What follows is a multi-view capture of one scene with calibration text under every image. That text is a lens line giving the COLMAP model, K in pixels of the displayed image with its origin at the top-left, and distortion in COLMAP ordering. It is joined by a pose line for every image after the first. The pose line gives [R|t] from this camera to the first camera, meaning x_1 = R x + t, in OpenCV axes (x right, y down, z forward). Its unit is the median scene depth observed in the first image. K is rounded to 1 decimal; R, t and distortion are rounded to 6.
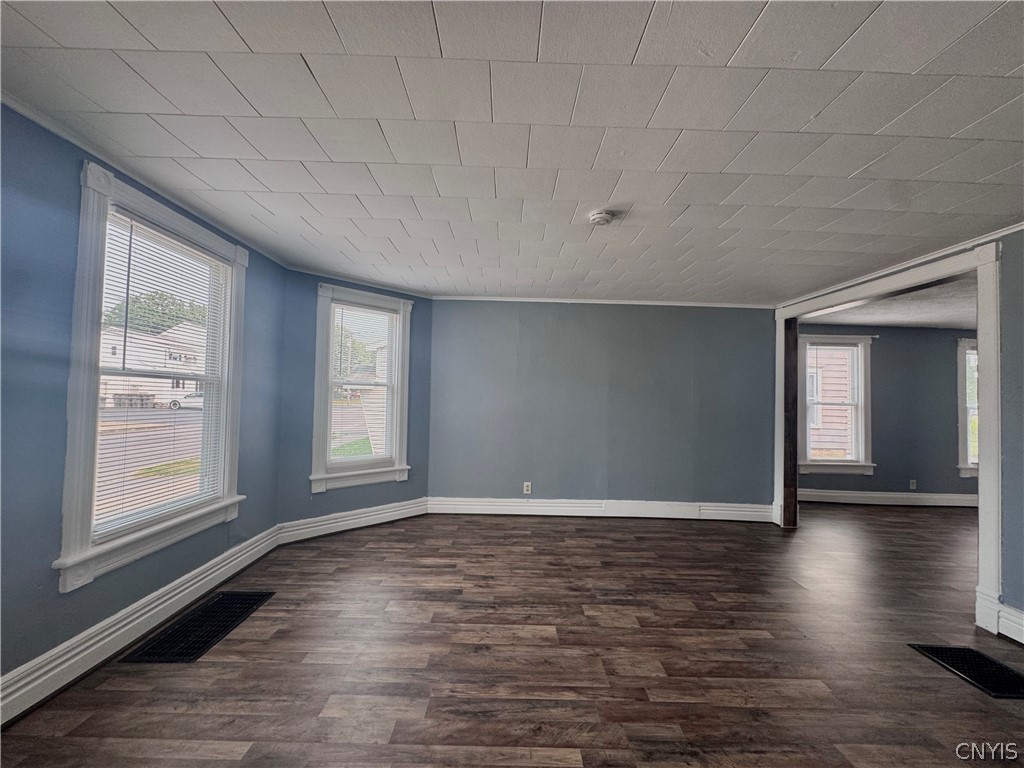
lens RADIAL K [[411.3, 0, 508.8], [0, 411.3, 383.8], [0, 0, 1]] dist [-0.005851, 0.000449]
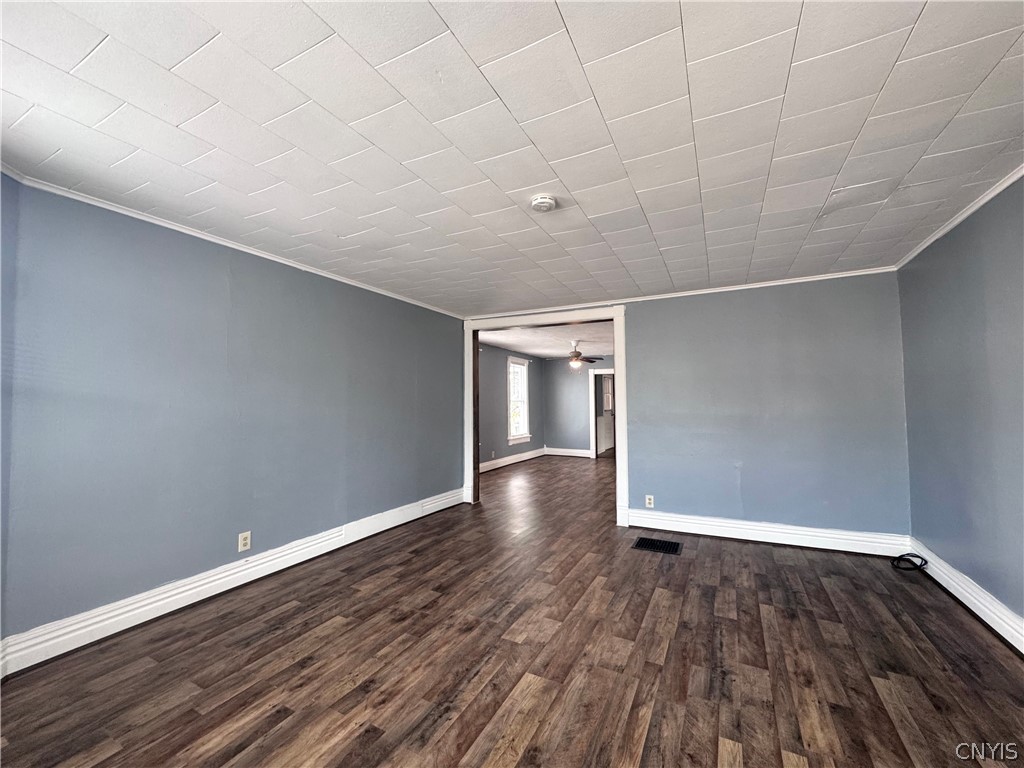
lens RADIAL K [[411.3, 0, 514.4], [0, 411.3, 381.2], [0, 0, 1]] dist [-0.005851, 0.000449]
pose [[0.461699, 0.016073, 0.886891, -0.499220], [-0.011588, 0.999860, -0.012089, 0.008308], [-0.886961, -0.004696, 0.461820, 0.496676]]
